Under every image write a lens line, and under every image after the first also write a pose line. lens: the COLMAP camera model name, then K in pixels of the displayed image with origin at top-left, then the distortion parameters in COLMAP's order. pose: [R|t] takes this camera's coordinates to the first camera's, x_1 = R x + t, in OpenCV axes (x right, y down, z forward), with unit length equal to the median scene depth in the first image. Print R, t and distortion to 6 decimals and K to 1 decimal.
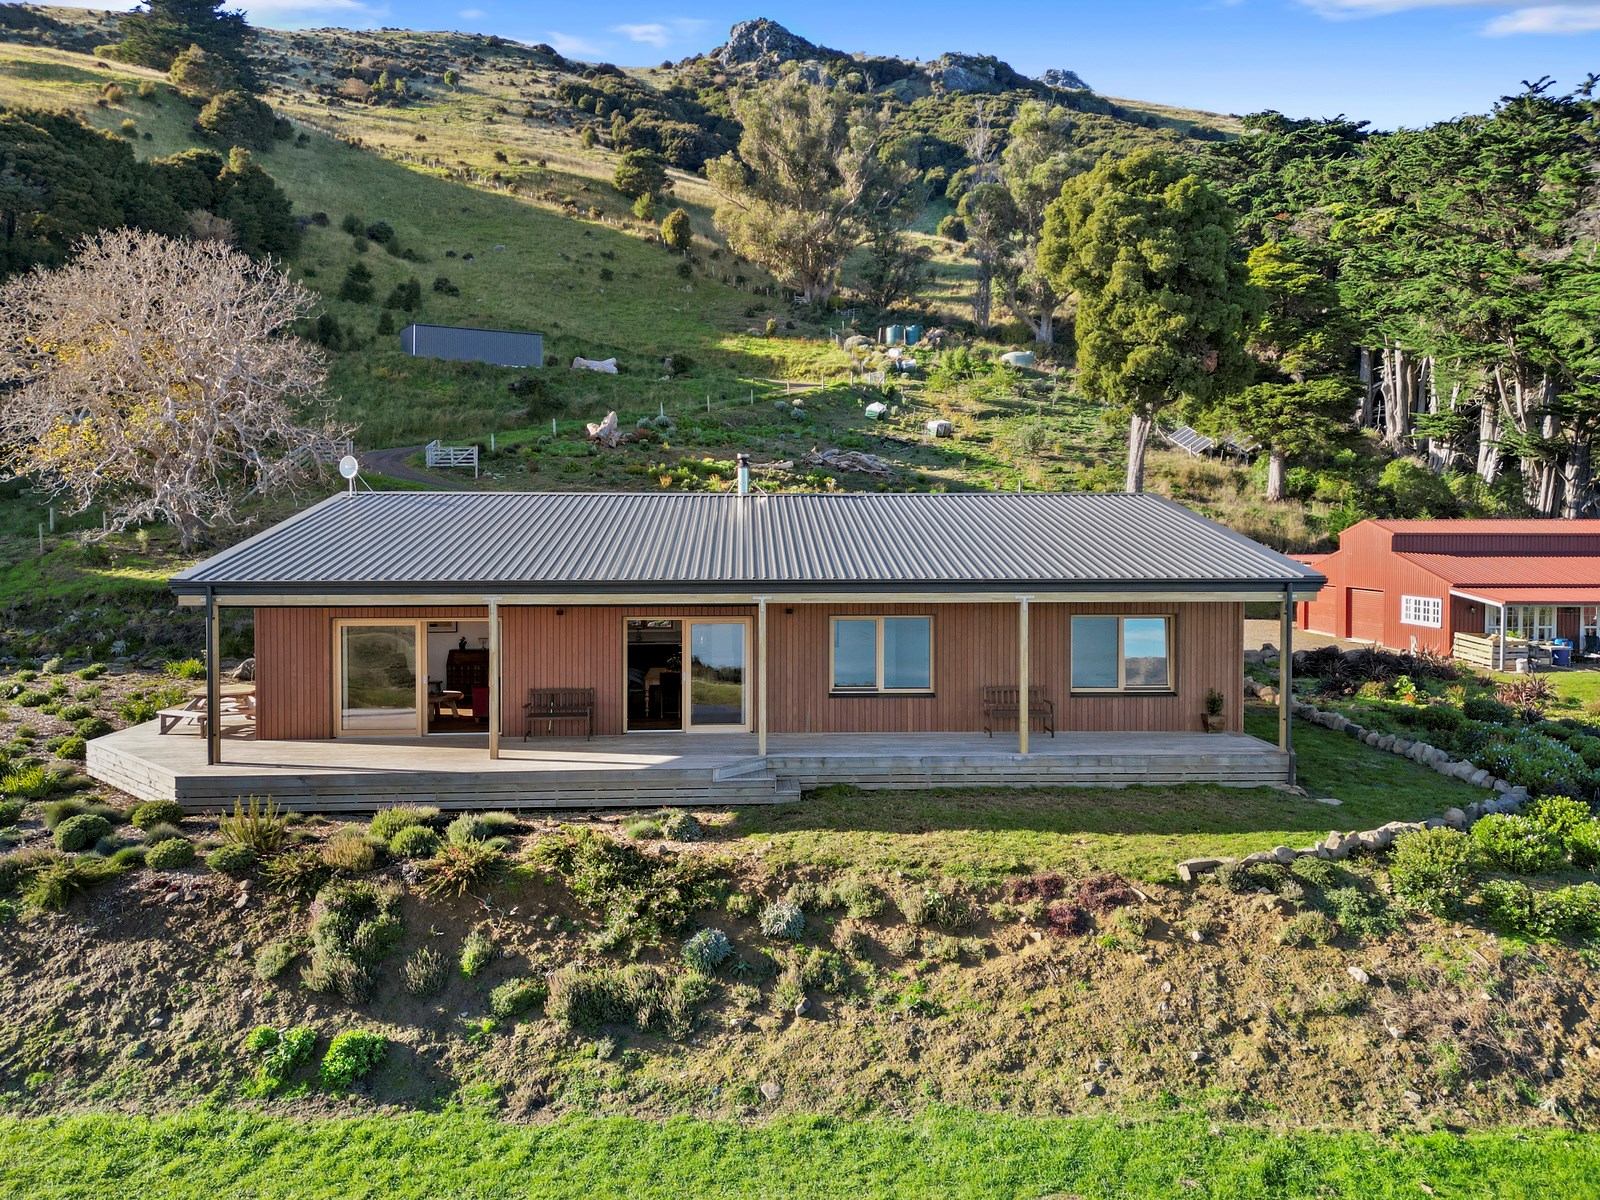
lens RADIAL K [[1135.3, 0, 805.9], [0, 1135.3, 567.5], [0, 0, 1]] dist [0.078131, -0.081106]
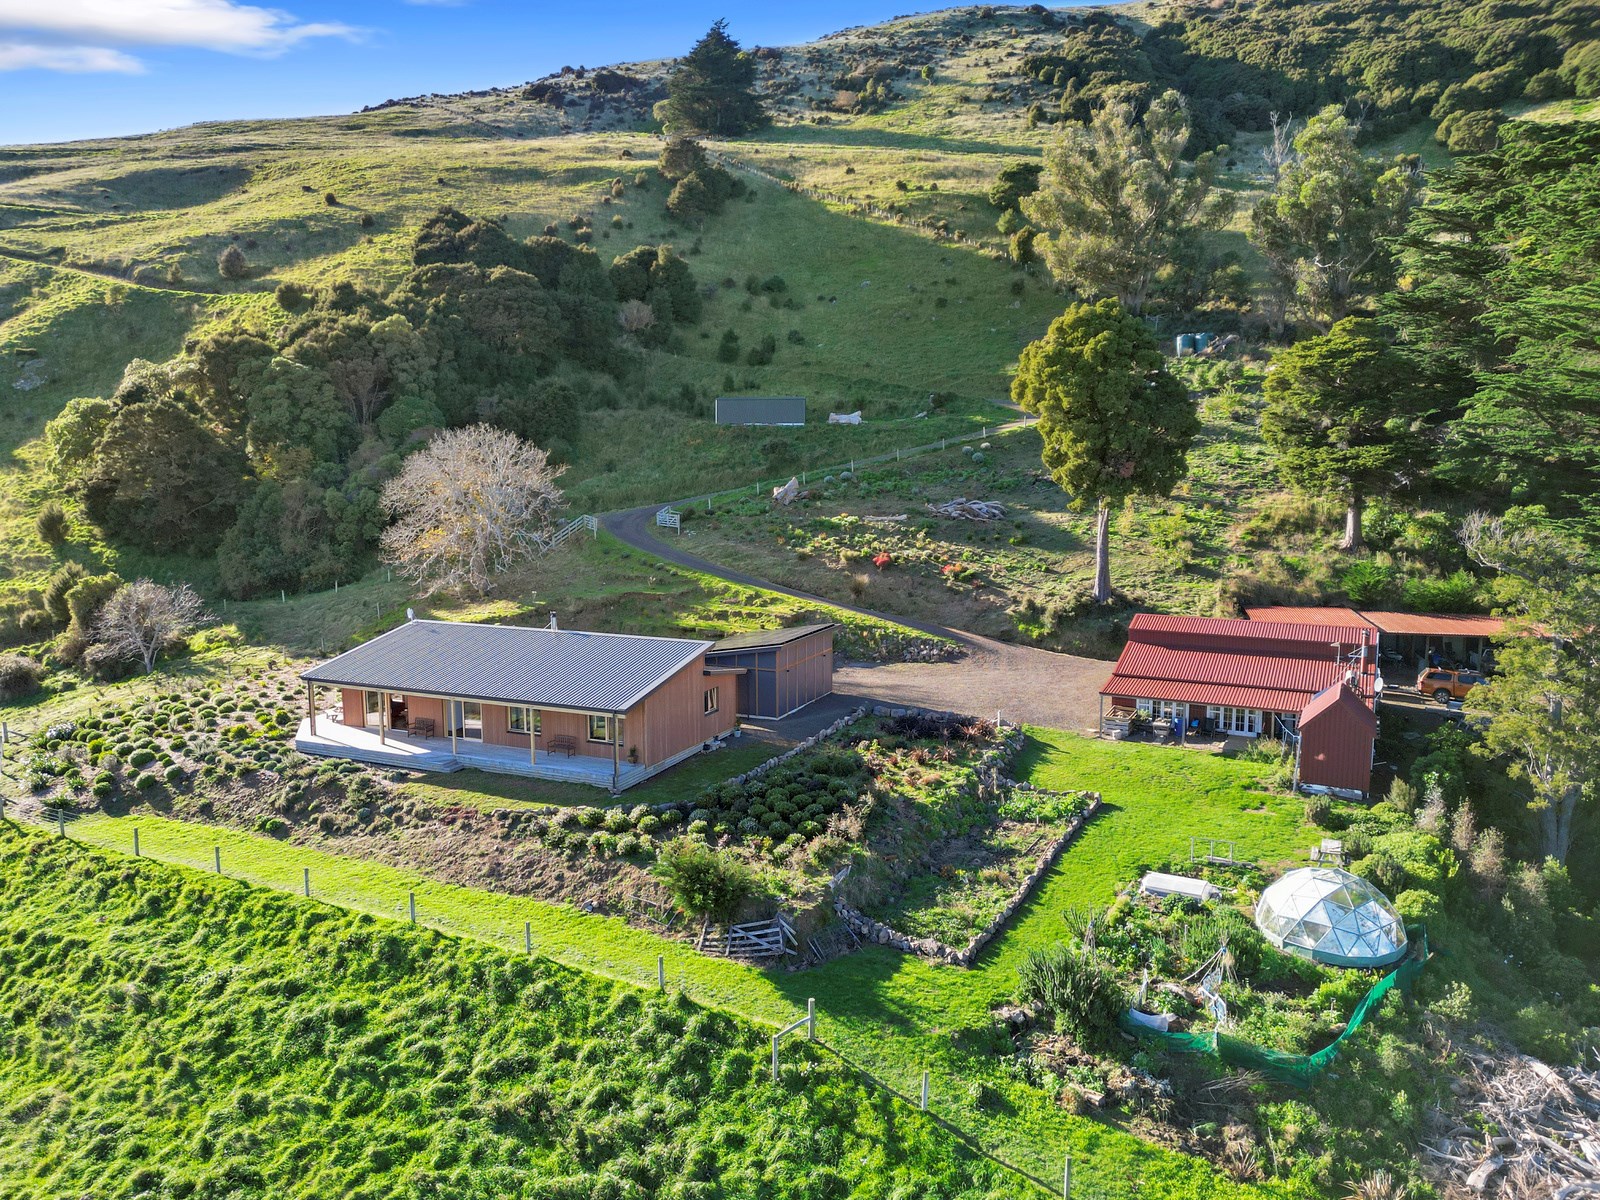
lens RADIAL K [[1117.0, 0, 800.0], [0, 1117.0, 600.0], [0, 0, 1]] dist [0.083142, -0.090197]
pose [[0.884190, 0.057803, -0.463537, 0.385063], [-0.011246, 0.994661, 0.102582, -0.098213], [0.466992, -0.085489, 0.880120, -0.194312]]
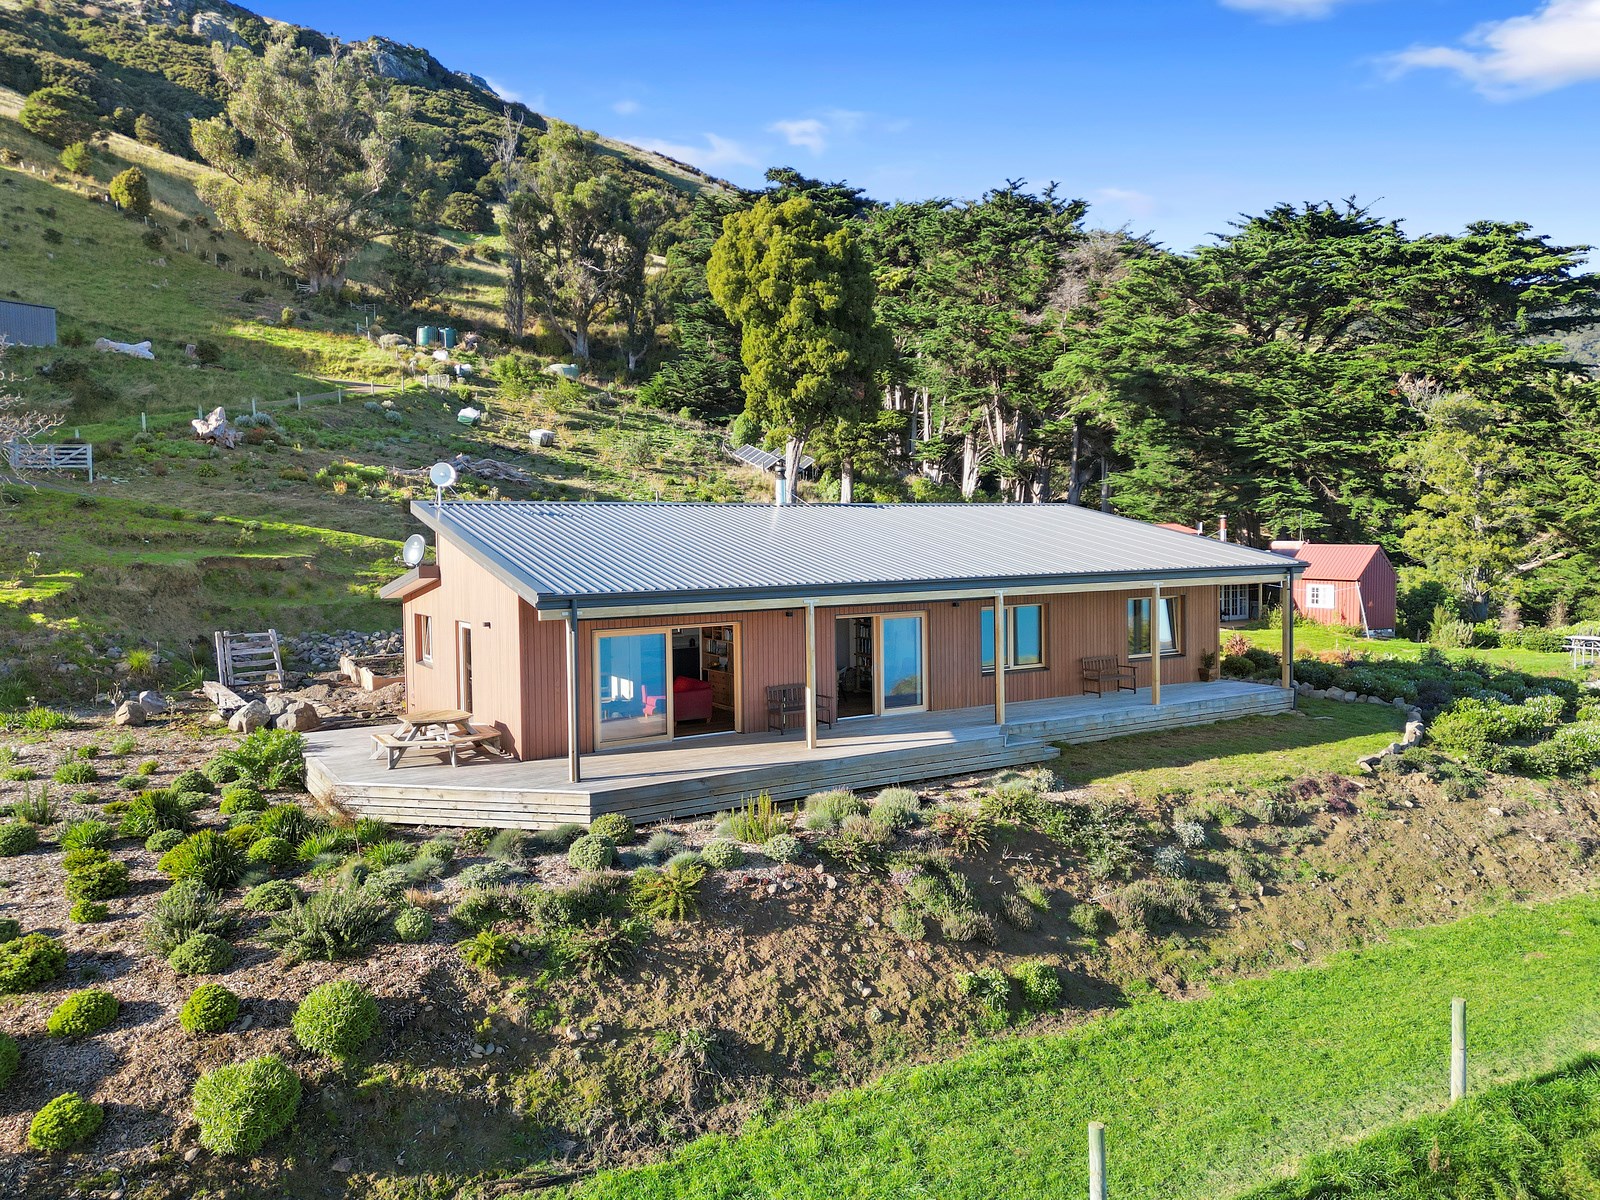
lens RADIAL K [[1117.0, 0, 800.0], [0, 1117.0, 600.0], [0, 0, 1]] dist [0.083142, -0.090197]
pose [[0.876769, -0.037673, 0.479433, -0.157082], [0.027219, 0.999216, 0.028739, -0.001047], [-0.480140, -0.012148, 0.877108, 0.014614]]
